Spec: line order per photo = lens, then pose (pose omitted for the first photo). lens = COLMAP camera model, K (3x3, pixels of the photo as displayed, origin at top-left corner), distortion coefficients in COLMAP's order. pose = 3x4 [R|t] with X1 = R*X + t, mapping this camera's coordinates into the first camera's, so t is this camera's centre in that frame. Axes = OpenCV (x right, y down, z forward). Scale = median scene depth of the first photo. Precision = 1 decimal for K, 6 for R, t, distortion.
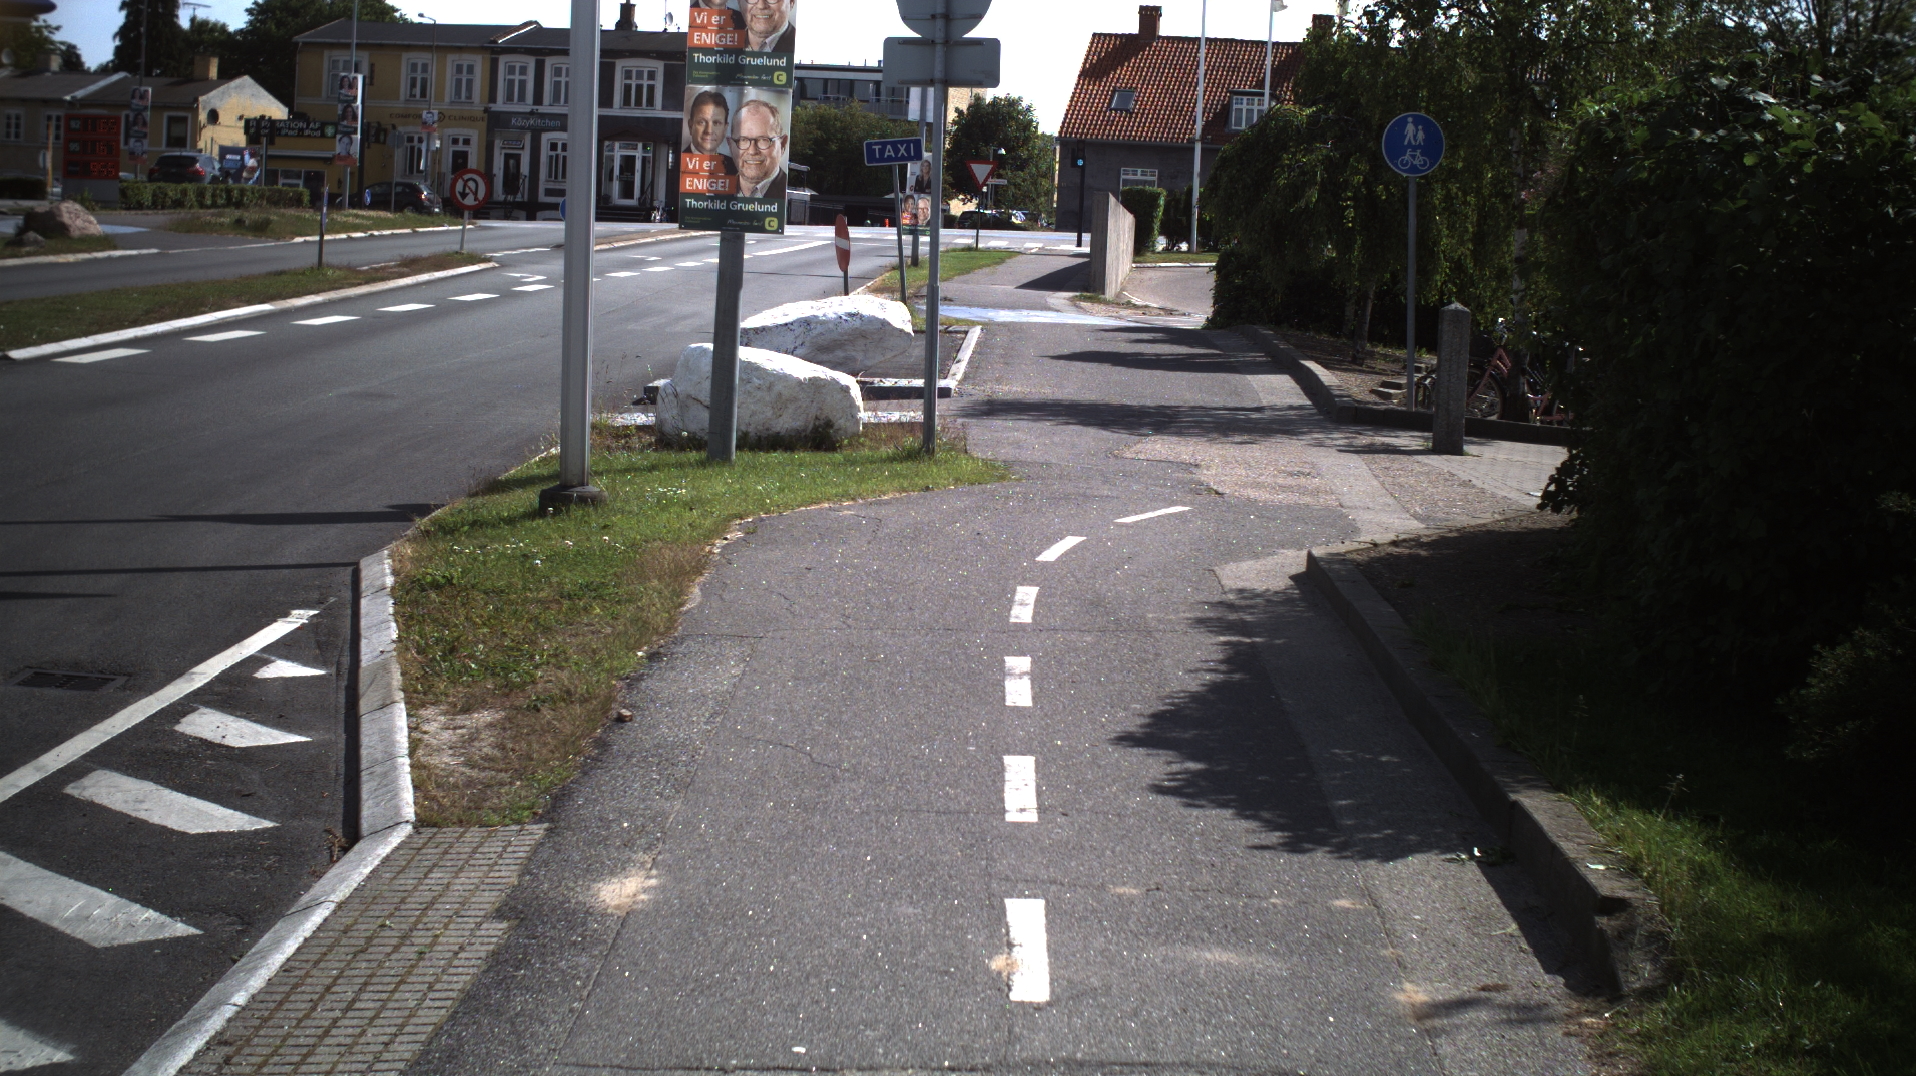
lens RADIAL K [[3373.8, 0, 958.0], [0, 3373.8, 538.0], [0, 0, 1]] dist [-0.309442, 0.532286]
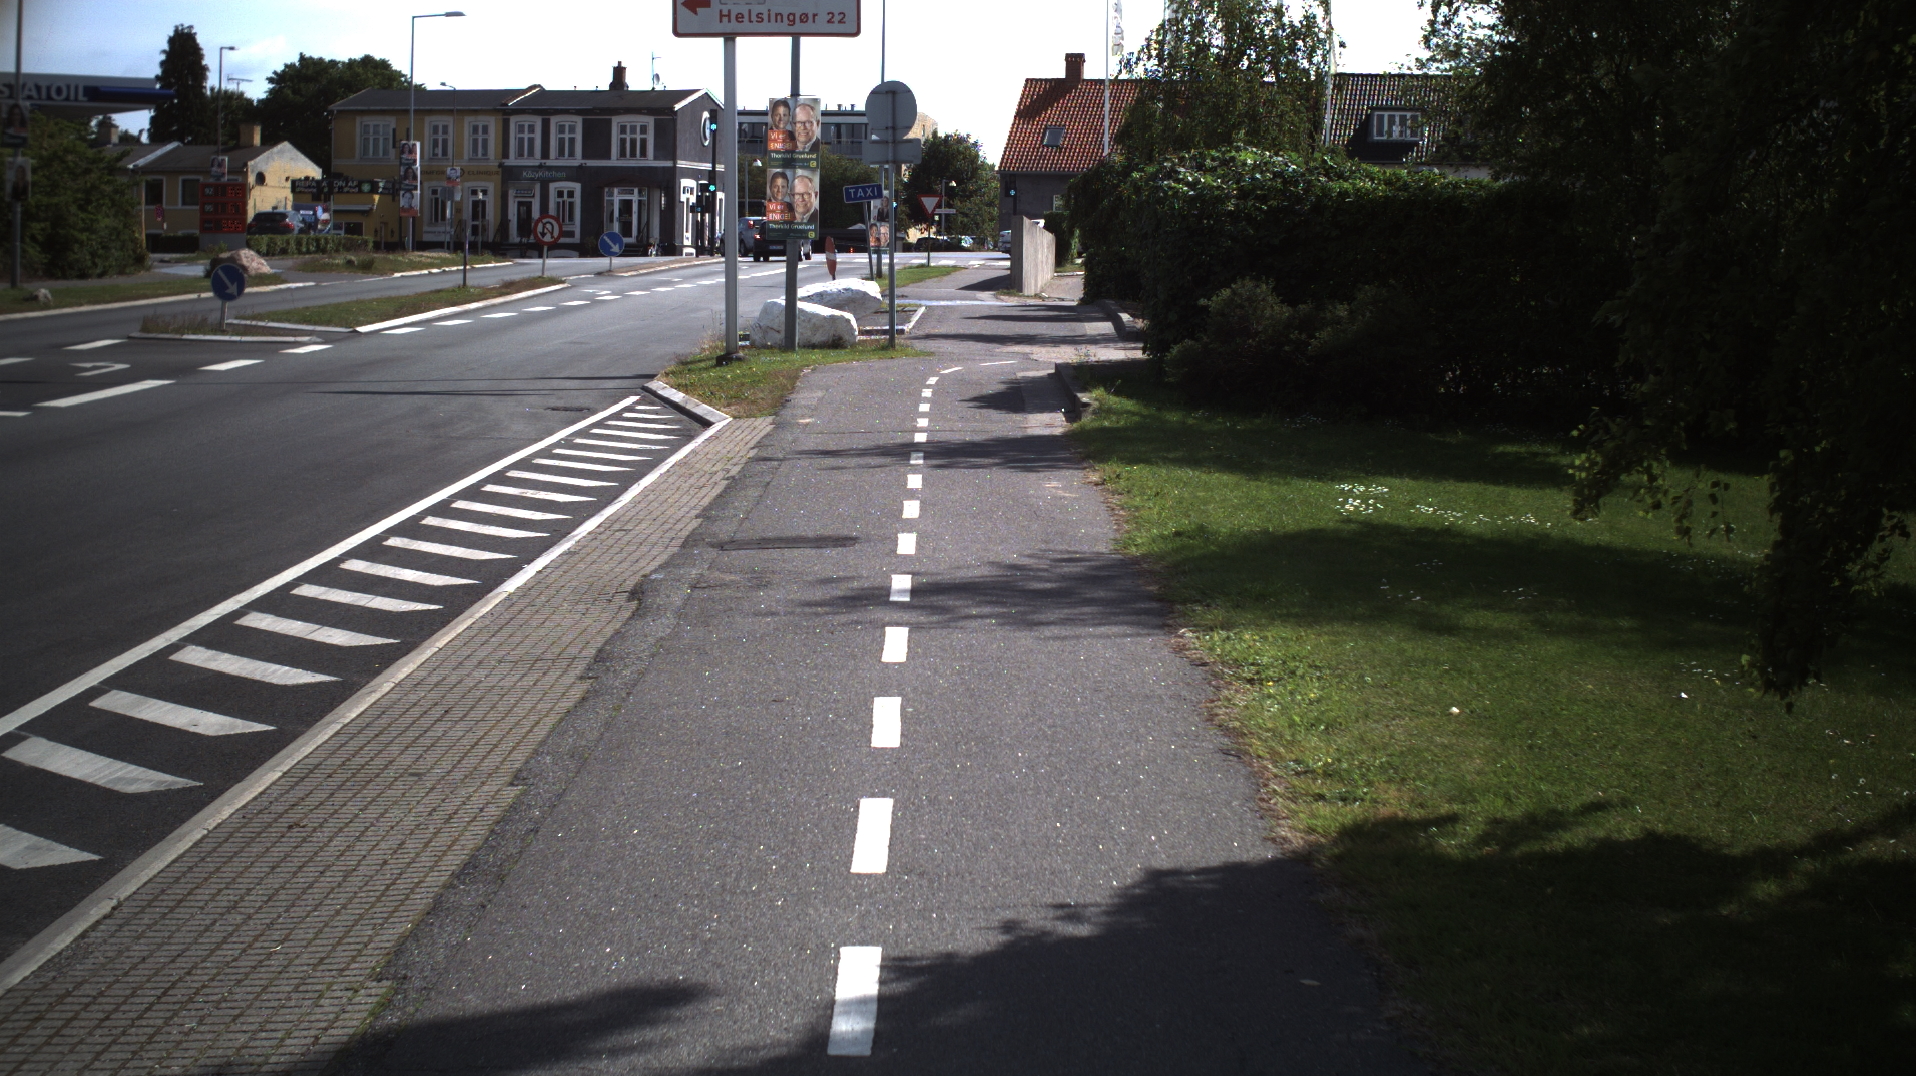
lens RADIAL K [[3373.8, 0, 958.0], [0, 3373.8, 538.0], [0, 0, 1]] dist [-0.309442, 0.532286]
pose [[0.999320, -0.035839, 0.008691, 0.003105], [0.035916, 0.999316, -0.008828, 0.037241], [-0.008369, 0.009134, 0.999923, -0.347400]]
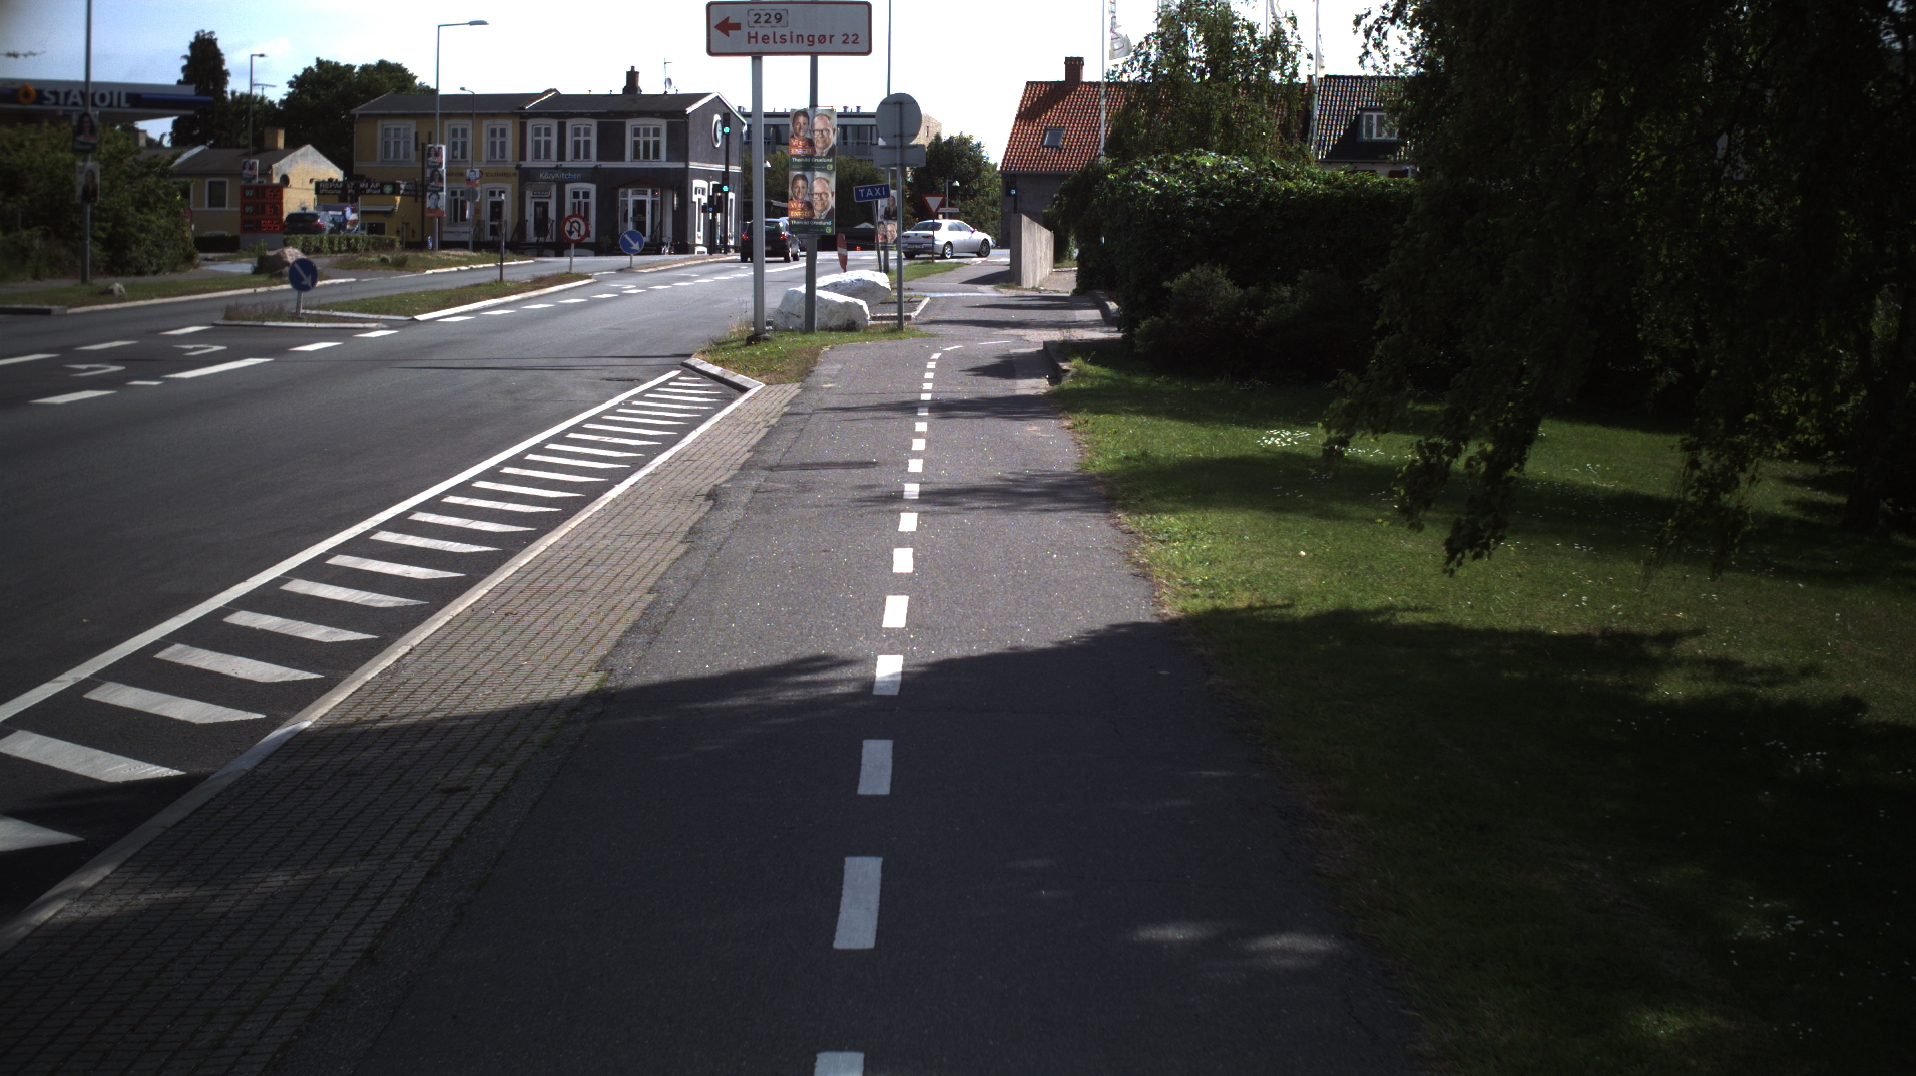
lens RADIAL K [[3373.8, 0, 958.0], [0, 3373.8, 538.0], [0, 0, 1]] dist [-0.309442, 0.532286]
pose [[0.999210, -0.039096, 0.007070, 0.002941], [0.039158, 0.999194, -0.008785, 0.046936], [-0.006721, 0.009055, 0.999936, -0.433825]]
